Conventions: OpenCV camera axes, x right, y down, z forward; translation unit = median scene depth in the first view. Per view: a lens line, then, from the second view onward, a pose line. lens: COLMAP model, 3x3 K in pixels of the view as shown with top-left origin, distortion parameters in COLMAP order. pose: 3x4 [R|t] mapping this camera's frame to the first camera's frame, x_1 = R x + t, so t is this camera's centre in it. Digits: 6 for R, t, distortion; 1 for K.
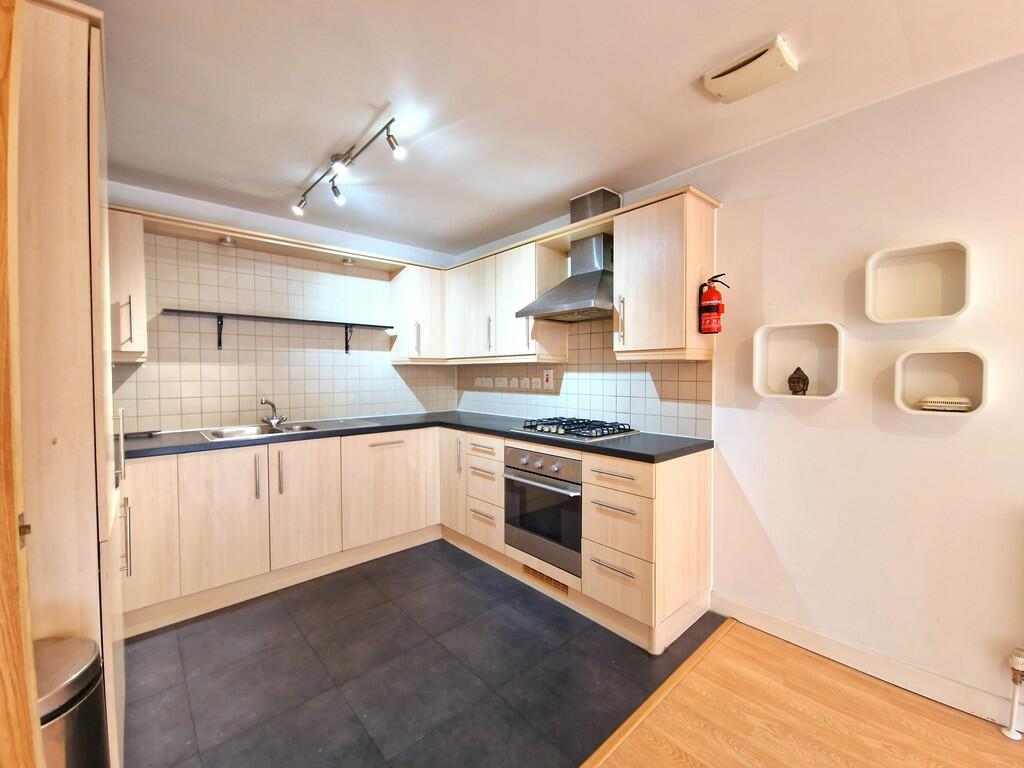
lens RADIAL K [[425.2, 0, 508.4], [0, 425.2, 382.5], [0, 0, 1]] dist [-0.001880, -0.000174]
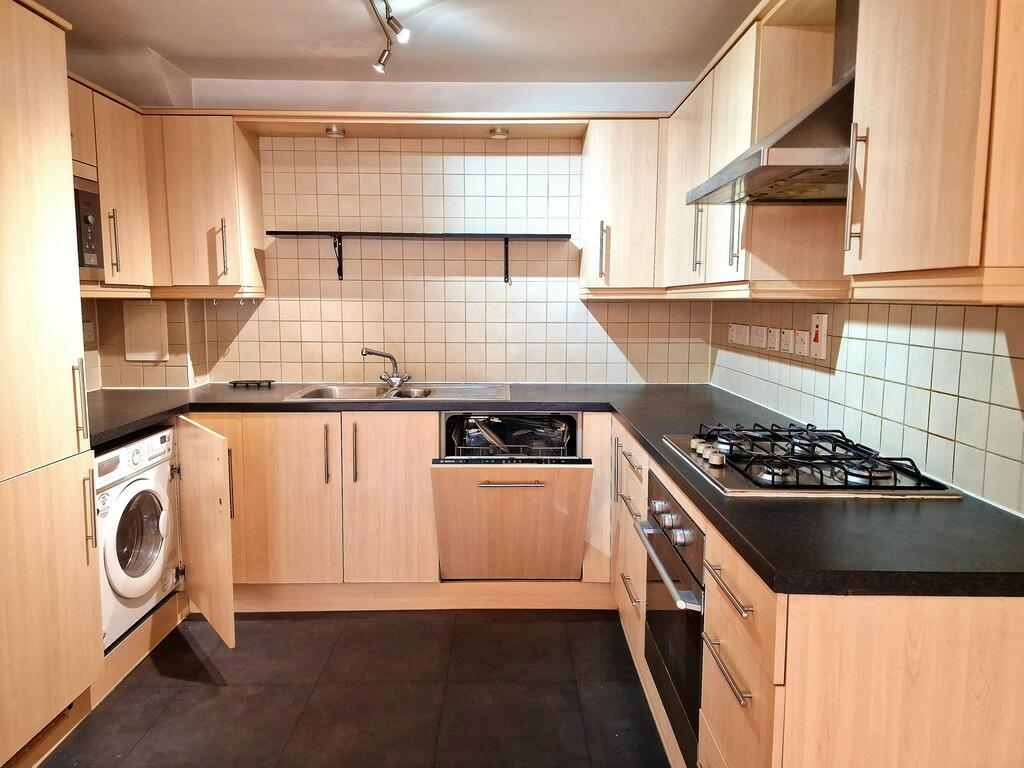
lens RADIAL K [[681.5, 0, 509.3], [0, 681.5, 374.0], [0, 0, 1]] dist [0.047831, -0.003566]
pose [[0.749642, 0.077078, -0.657340, 0.353912], [-0.021990, 0.995548, 0.091657, -0.029115], [0.661478, -0.054255, 0.747999, 0.270424]]
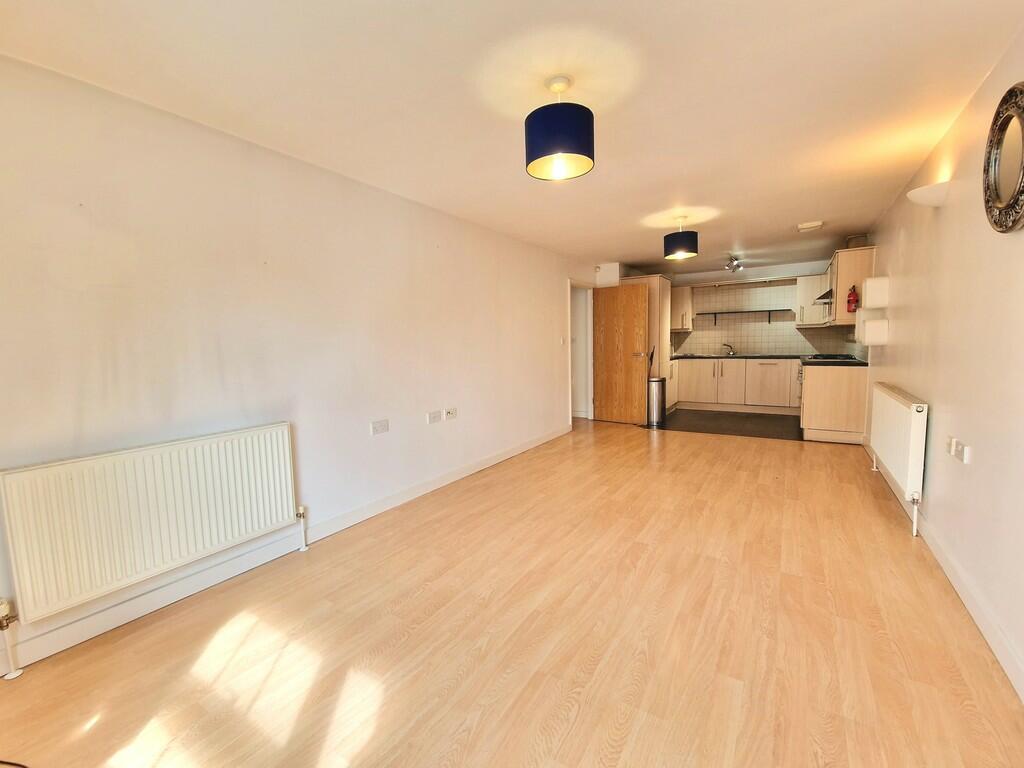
lens RADIAL K [[425.2, 0, 510.4], [0, 425.2, 381.8], [0, 0, 1]] dist [-0.001880, -0.000174]
pose [[0.255834, 0.088581, -0.962654, 1.605288], [-0.001481, 0.995828, 0.091240, 0.033880], [0.966720, -0.021917, 0.254898, -0.952576]]
